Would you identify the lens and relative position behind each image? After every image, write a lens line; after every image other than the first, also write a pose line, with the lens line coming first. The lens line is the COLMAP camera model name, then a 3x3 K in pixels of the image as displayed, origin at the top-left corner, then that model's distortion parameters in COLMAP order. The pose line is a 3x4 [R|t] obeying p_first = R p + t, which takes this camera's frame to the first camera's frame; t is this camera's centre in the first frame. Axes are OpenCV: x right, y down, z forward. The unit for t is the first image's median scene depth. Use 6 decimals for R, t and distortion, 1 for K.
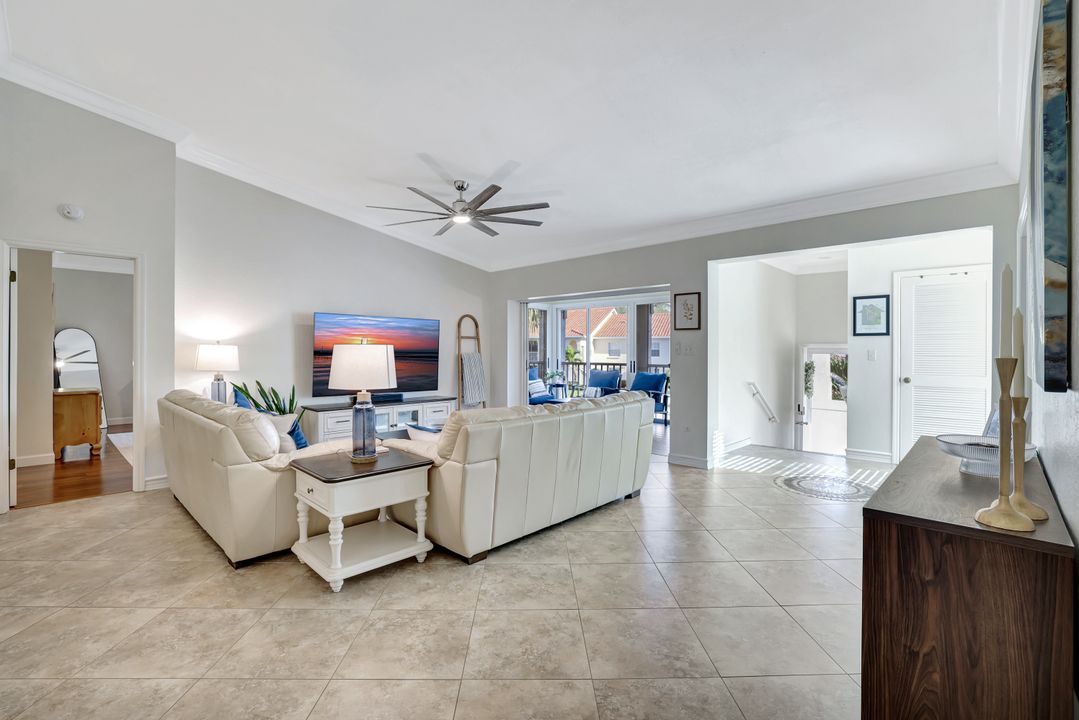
lens RADIAL K [[475.7, 0, 532.3], [0, 475.7, 361.5], [0, 0, 1]] dist [-0.020849, 0.000740]
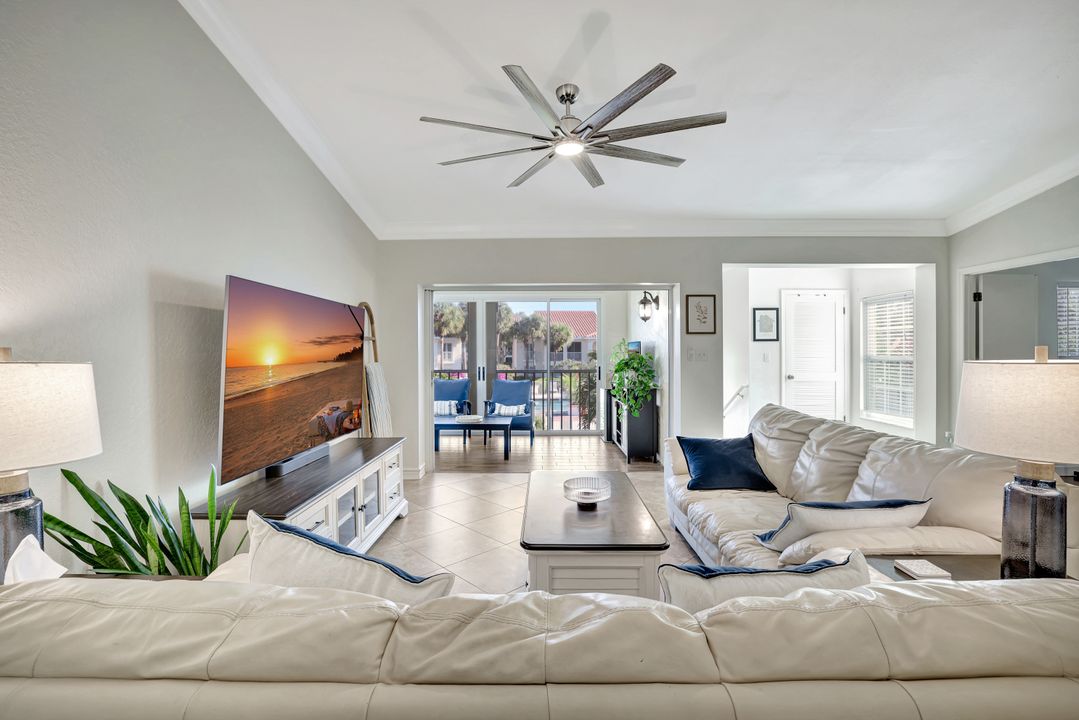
lens RADIAL K [[475.7, 0, 534.9], [0, 475.7, 350.2], [0, 0, 1]] dist [-0.020849, 0.000740]
pose [[0.725120, -0.006895, 0.688588, -0.545169], [0.024071, 0.999593, -0.015339, -0.028032], [-0.688202, 0.027697, 0.724990, 0.541268]]
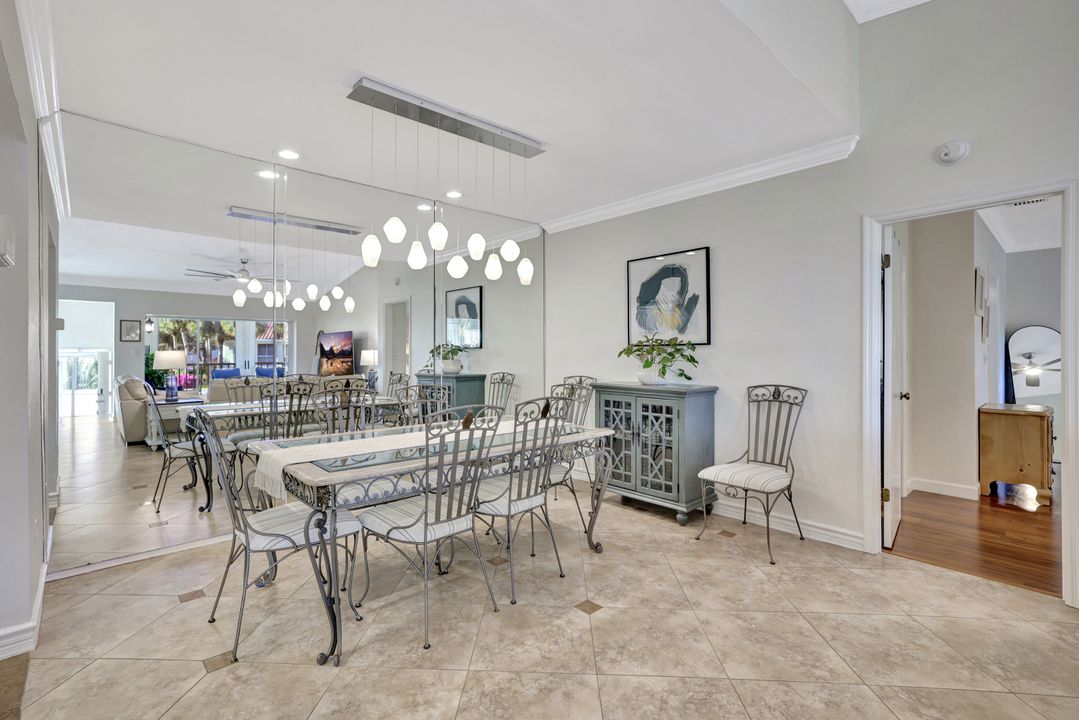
lens RADIAL K [[484.8, 0, 539.2], [0, 484.8, 350.5], [0, 0, 1]] dist [0.018842, 0.001013]
pose [[-0.053600, -0.006564, -0.998541, -0.165160], [-0.025002, 0.999674, -0.005229, -0.007568], [0.998249, 0.024685, -0.053746, 0.308263]]
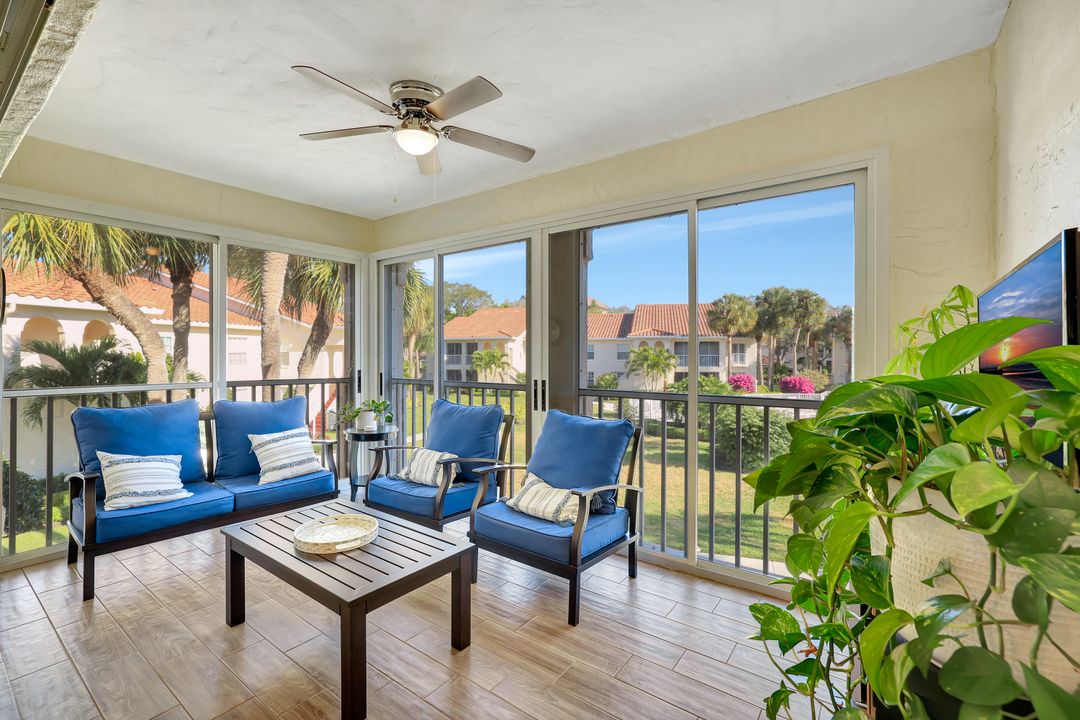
lens RADIAL K [[476.2, 0, 534.3], [0, 476.2, 351.9], [0, 0, 1]] dist [-0.020849, 0.000740]
pose [[0.990211, -0.003165, 0.139545, 0.263296], [0.006758, 0.999657, -0.025285, -0.022401], [-0.139418, 0.025981, 0.989893, 1.068683]]
